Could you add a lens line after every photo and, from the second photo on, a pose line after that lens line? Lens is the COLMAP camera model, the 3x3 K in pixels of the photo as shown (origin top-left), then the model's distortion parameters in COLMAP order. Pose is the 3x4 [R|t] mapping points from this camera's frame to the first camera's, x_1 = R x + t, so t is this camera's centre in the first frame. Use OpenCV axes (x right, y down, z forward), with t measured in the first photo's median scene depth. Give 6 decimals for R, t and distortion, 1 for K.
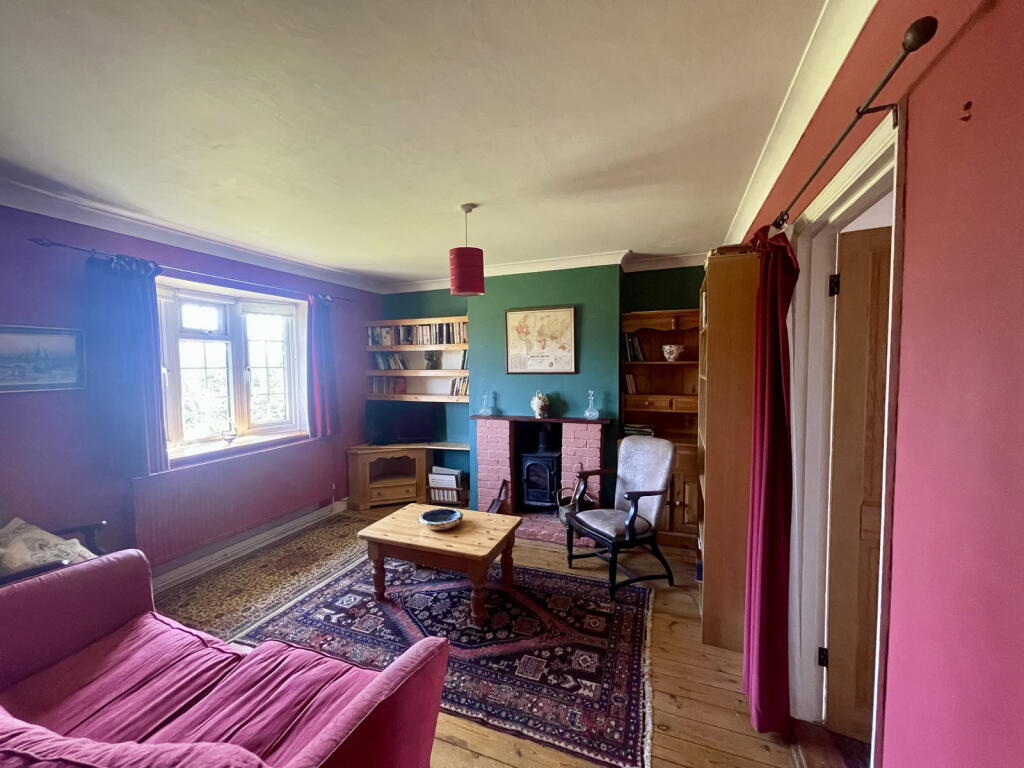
lens RADIAL K [[412.1, 0, 507.2], [0, 412.1, 388.3], [0, 0, 1]] dist [0.001713, 0.000195]
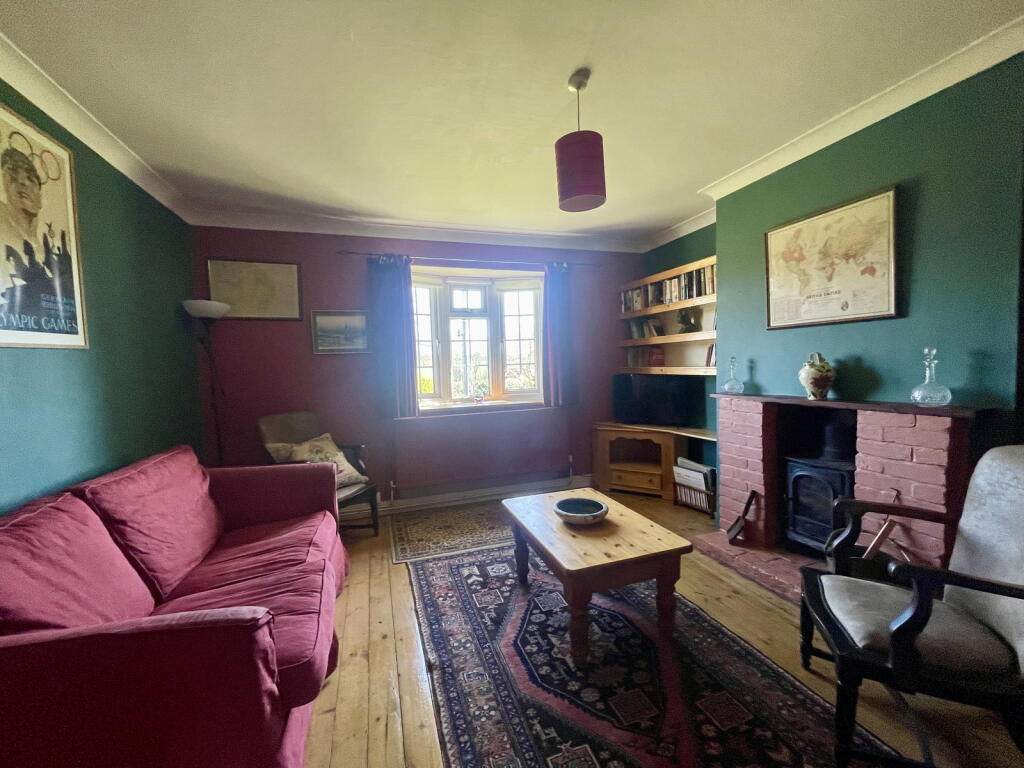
lens RADIAL K [[412.1, 0, 507.2], [0, 412.1, 388.3], [0, 0, 1]] dist [0.001713, 0.000195]
pose [[0.646670, 0.037009, -0.761871, 0.244043], [-0.017772, 0.999282, 0.033457, 0.044410], [0.762563, -0.008095, 0.646864, 0.283586]]
